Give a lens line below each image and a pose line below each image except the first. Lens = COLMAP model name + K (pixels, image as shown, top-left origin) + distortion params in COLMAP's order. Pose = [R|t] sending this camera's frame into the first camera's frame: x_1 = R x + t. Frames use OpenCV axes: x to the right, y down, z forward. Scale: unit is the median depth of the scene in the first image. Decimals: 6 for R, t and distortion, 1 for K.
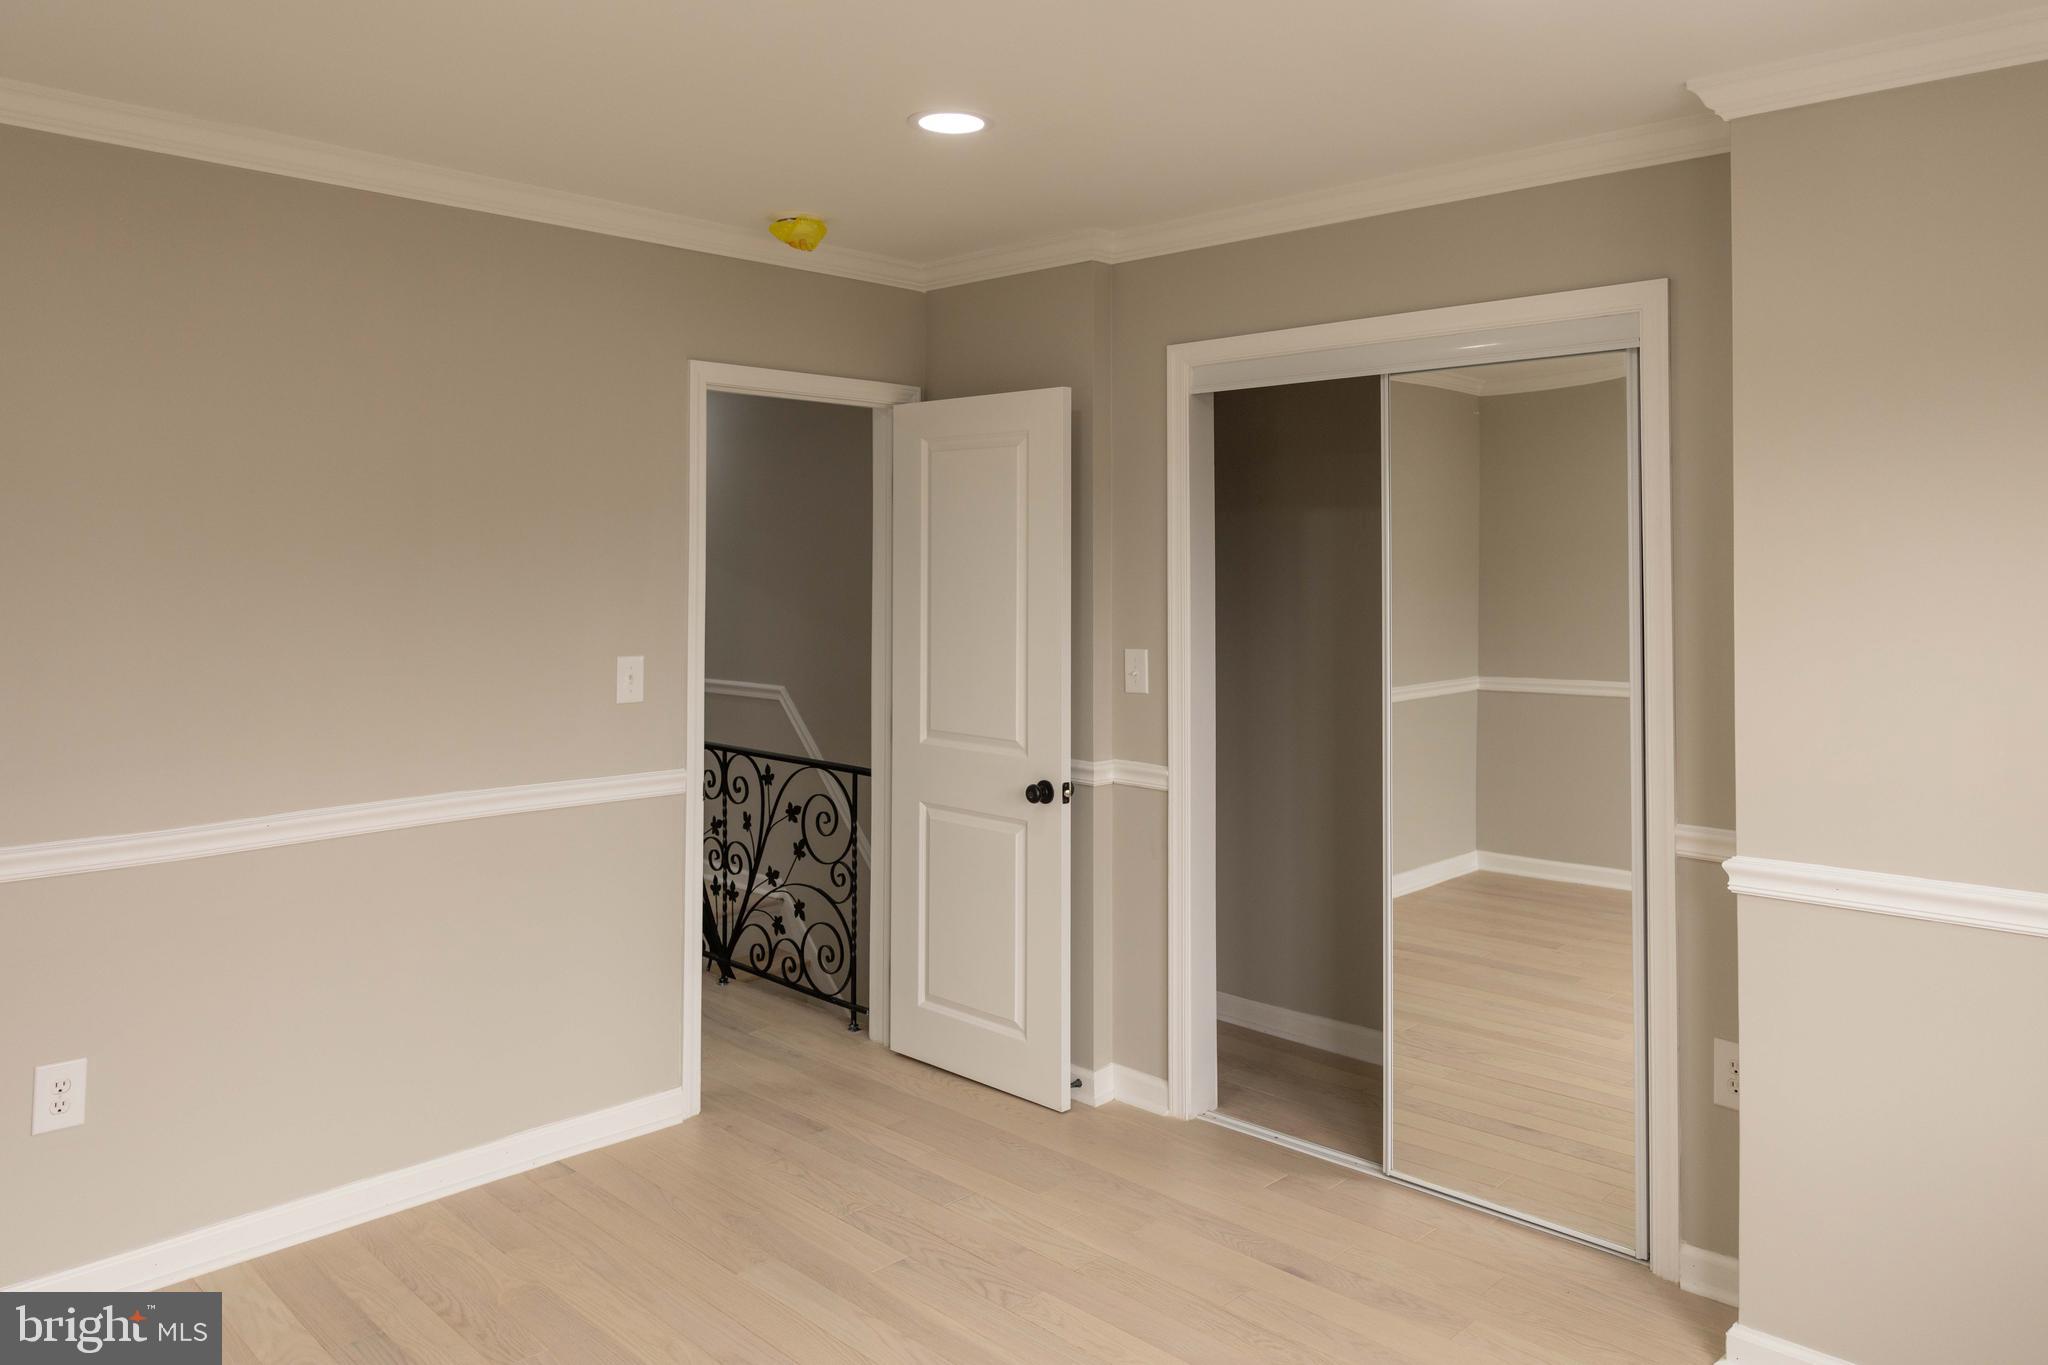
lens RADIAL K [[1486.2, 0, 1024.0], [0, 1486.2, 682.5], [0, 0, 1]] dist [0.001969, 0.001781]
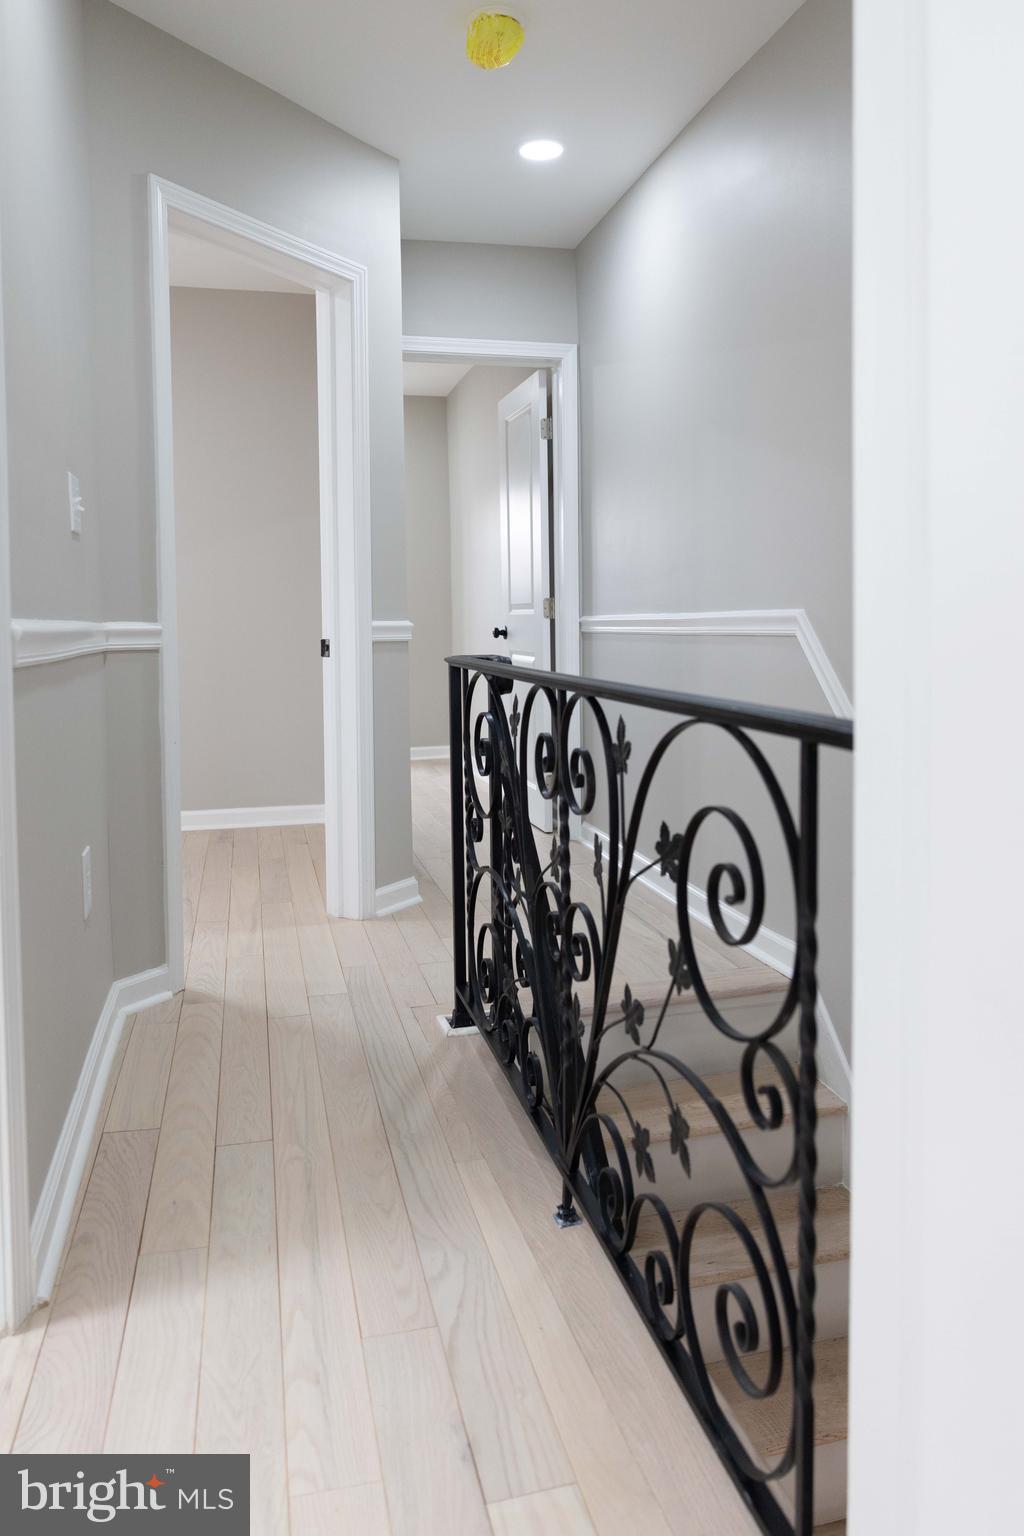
lens RADIAL K [[1114.7, 0, 512.0], [0, 1114.7, 768.0], [0, 0, 1]] dist [0.001969, 0.001781]
pose [[0.869607, 0.029099, -0.492886, -0.058874], [-0.000563, 0.998320, 0.057946, 0.051890], [0.493743, -0.050112, 0.868163, 0.746203]]
